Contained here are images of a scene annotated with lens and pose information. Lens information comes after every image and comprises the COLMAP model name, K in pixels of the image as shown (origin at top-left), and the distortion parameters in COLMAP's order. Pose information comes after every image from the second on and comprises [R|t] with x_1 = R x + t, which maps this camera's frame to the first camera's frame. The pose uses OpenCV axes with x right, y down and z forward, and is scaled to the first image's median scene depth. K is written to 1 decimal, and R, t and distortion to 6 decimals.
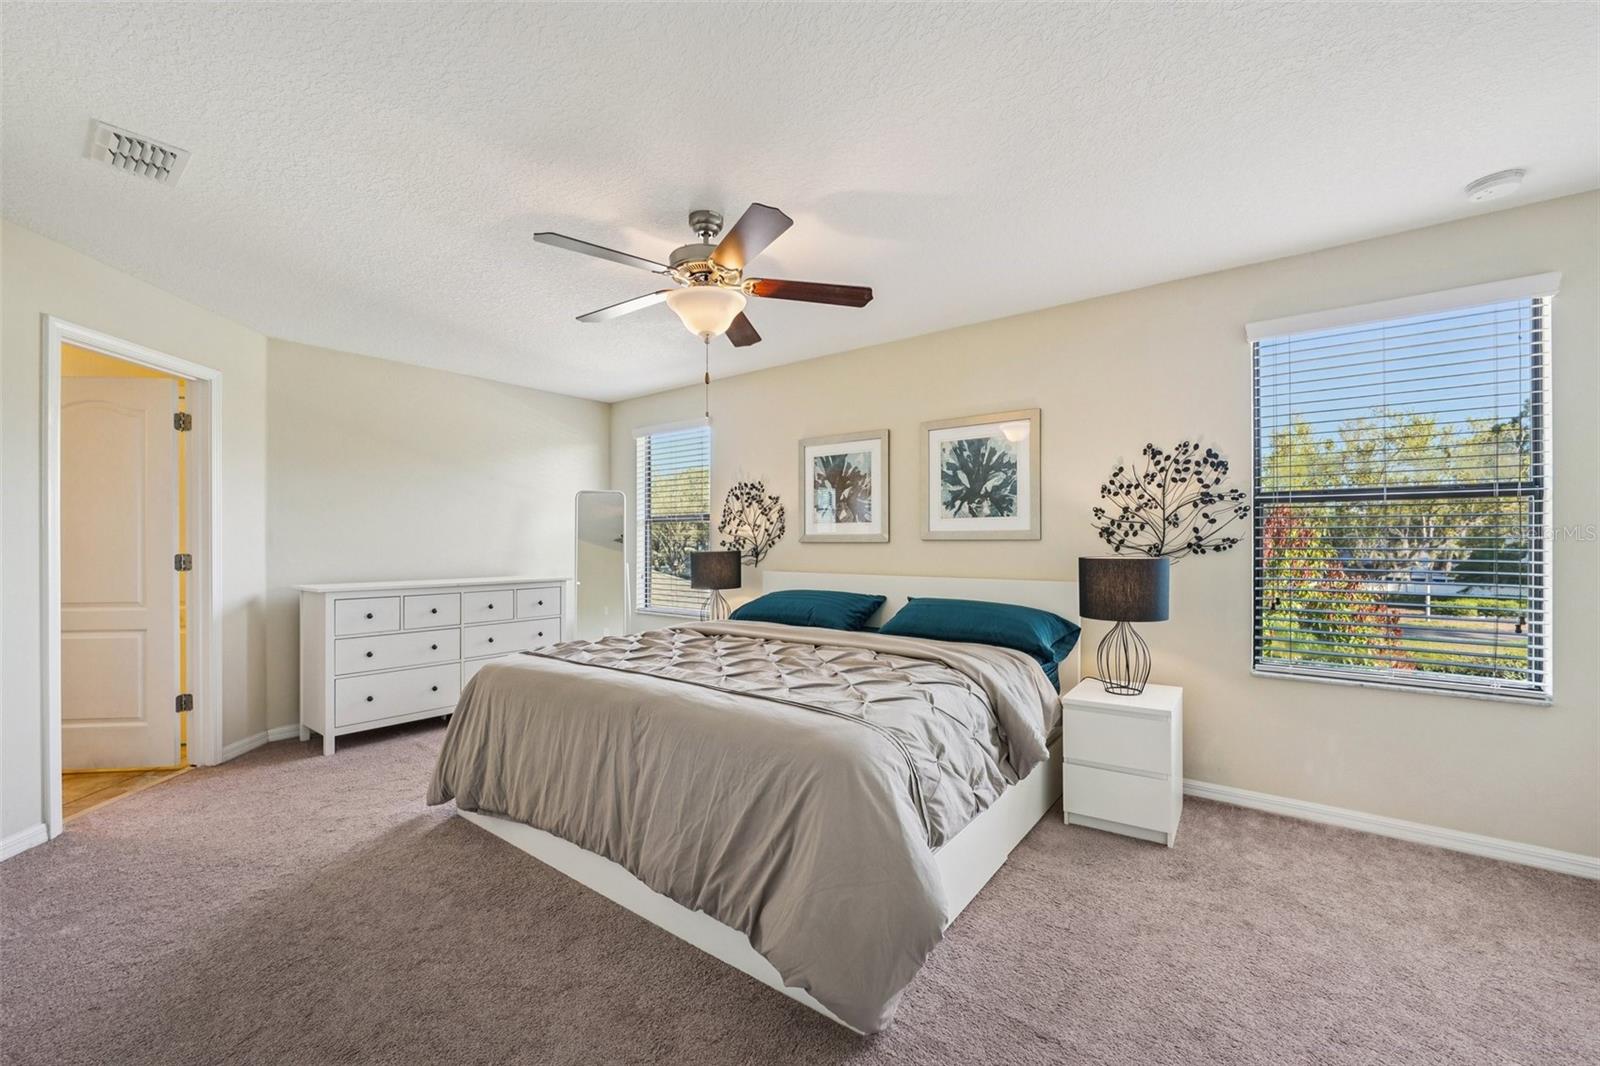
lens RADIAL K [[622.7, 0, 835.8], [0, 622.7, 541.7], [0, 0, 1]] dist [-0.006132, 0.000398]
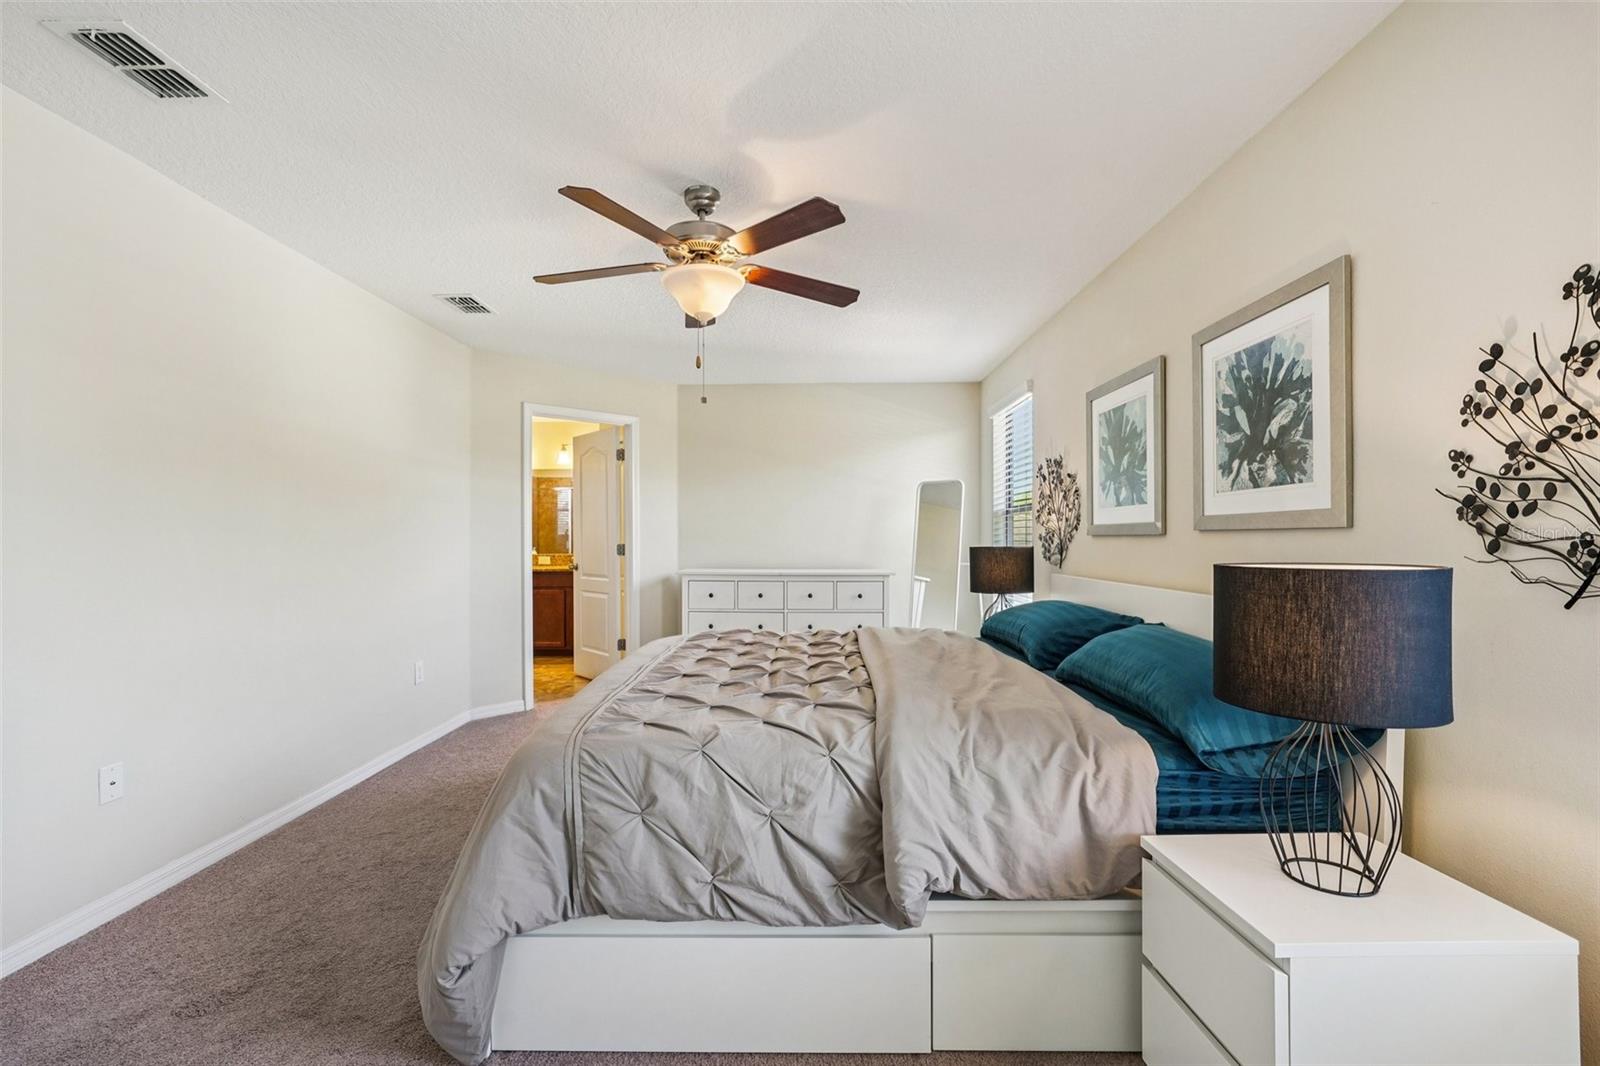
lens RADIAL K [[698.7, 0, 807.3], [0, 698.7, 537.7], [0, 0, 1]] dist [-0.002658, 0.001039]
pose [[0.590223, -0.000343, -0.807240, 0.504871], [0.000171, 1.000000, -0.000300, 0.004667], [0.807240, 0.000039, 0.590223, 0.334331]]
